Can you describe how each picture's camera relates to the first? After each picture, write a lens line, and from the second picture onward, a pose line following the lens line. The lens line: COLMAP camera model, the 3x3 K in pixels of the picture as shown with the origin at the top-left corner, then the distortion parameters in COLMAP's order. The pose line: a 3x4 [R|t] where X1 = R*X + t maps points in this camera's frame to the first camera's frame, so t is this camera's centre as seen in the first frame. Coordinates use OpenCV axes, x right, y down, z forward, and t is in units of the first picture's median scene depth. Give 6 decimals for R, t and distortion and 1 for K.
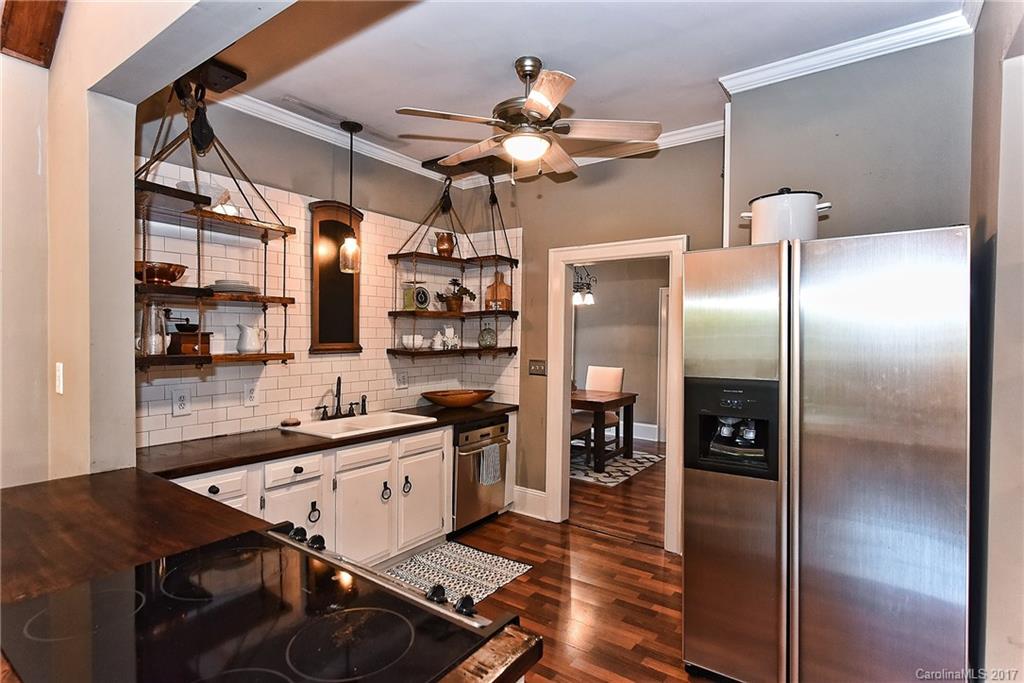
lens RADIAL K [[517.1, 0, 511.0], [0, 517.1, 339.9], [0, 0, 1]] dist [-0.002499, -0.000056]
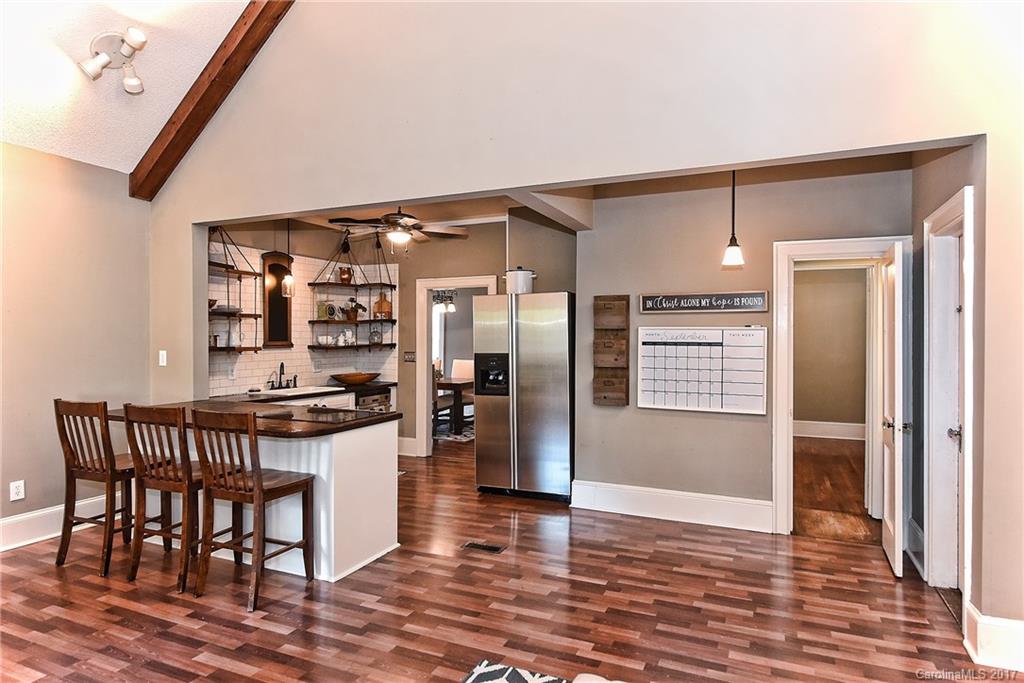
lens RADIAL K [[599.5, 0, 515.9], [0, 599.5, 340.9], [0, 0, 1]] dist [0.006479, -0.001614]
pose [[0.978402, -0.010926, 0.206422, -0.006721], [0.011324, 0.999936, -0.000746, 0.012674], [-0.206400, 0.003068, 0.978463, -0.827472]]
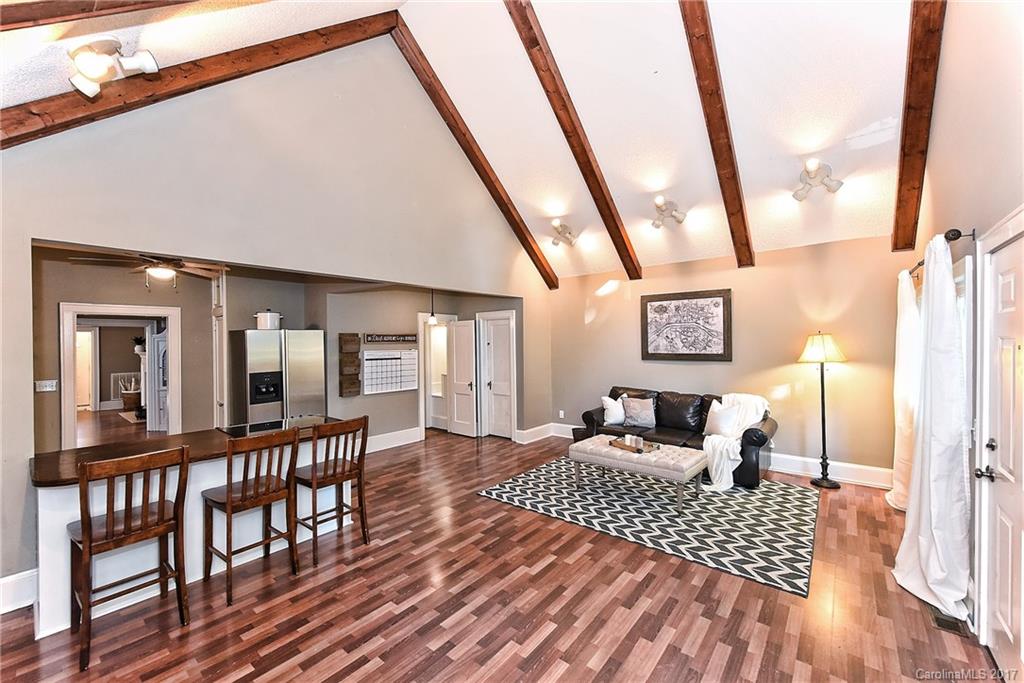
lens RADIAL K [[404.2, 0, 516.0], [0, 404.2, 342.3], [0, 0, 1]] dist [0.001828, -0.000559]
pose [[0.061791, -0.015830, 0.997964, -0.998627], [0.022761, 0.999637, 0.014447, -0.056451], [-0.997830, 0.021822, 0.062129, -0.342995]]
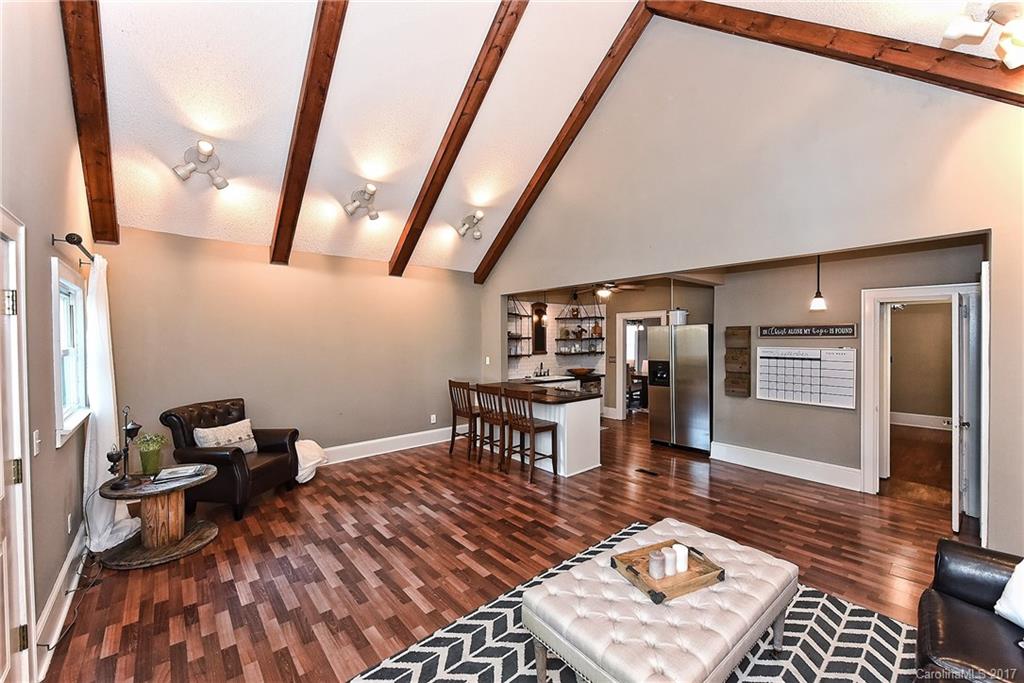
lens RADIAL K [[404.2, 0, 511.3], [0, 404.2, 342.3], [0, 0, 1]] dist [0.001828, -0.000559]
pose [[0.972355, -0.011406, -0.233230, 0.034217], [0.011179, 0.999935, -0.002295, -0.033994], [0.233241, -0.000376, 0.972419, -1.108657]]
